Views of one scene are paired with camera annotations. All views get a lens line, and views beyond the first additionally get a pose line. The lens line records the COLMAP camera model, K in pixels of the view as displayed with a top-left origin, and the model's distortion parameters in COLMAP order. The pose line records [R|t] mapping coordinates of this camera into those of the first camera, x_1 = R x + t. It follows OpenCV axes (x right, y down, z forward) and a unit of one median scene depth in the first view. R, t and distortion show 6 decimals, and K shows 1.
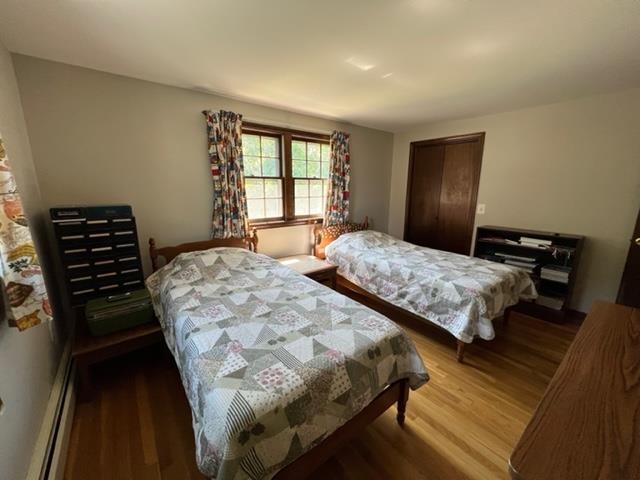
lens RADIAL K [[256.2, 0, 318.2], [0, 256.2, 239.9], [0, 0, 1]] dist [-0.004697, 0.001119]
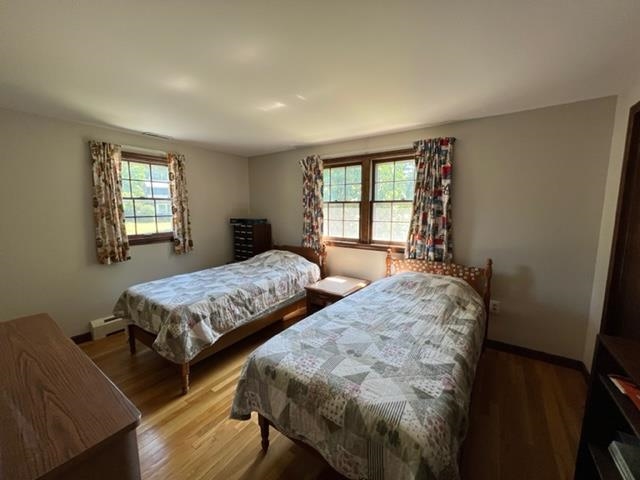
lens RADIAL K [[256.2, 0, 317.7], [0, 256.2, 240.2], [0, 0, 1]] dist [-0.004697, 0.001119]
pose [[0.296952, 0.114870, -0.947958, 0.800275], [-0.192674, 0.979527, 0.058340, -0.115815], [0.935252, 0.165322, 0.313005, 0.534054]]
